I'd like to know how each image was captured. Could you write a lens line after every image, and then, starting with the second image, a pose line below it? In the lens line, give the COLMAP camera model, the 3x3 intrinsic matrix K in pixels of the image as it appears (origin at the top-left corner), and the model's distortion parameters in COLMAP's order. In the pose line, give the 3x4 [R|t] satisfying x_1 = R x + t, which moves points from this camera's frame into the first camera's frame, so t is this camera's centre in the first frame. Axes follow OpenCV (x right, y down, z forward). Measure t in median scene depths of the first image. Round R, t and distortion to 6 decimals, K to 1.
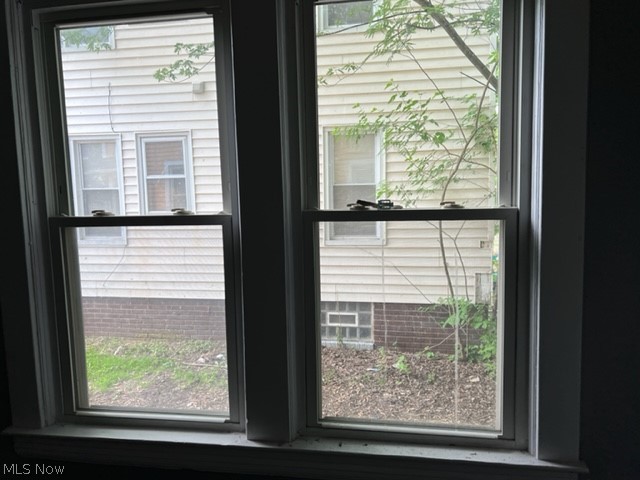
lens RADIAL K [[486.6, 0, 320.1], [0, 486.6, 241.3], [0, 0, 1]] dist [0.075298, -0.082204]
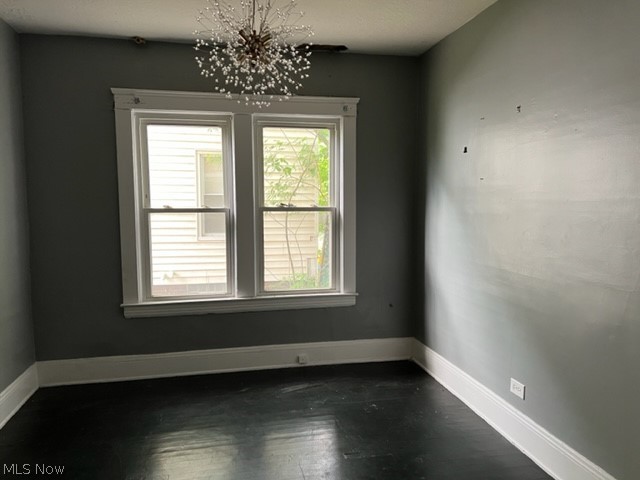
lens RADIAL K [[486.6, 0, 315.8], [0, 486.6, 240.4], [0, 0, 1]] dist [0.075298, -0.082204]
pose [[0.939797, -0.002530, 0.341723, -0.567266], [0.009951, 0.999751, -0.019964, 0.149877], [-0.341587, 0.022162, 0.939589, -1.355812]]
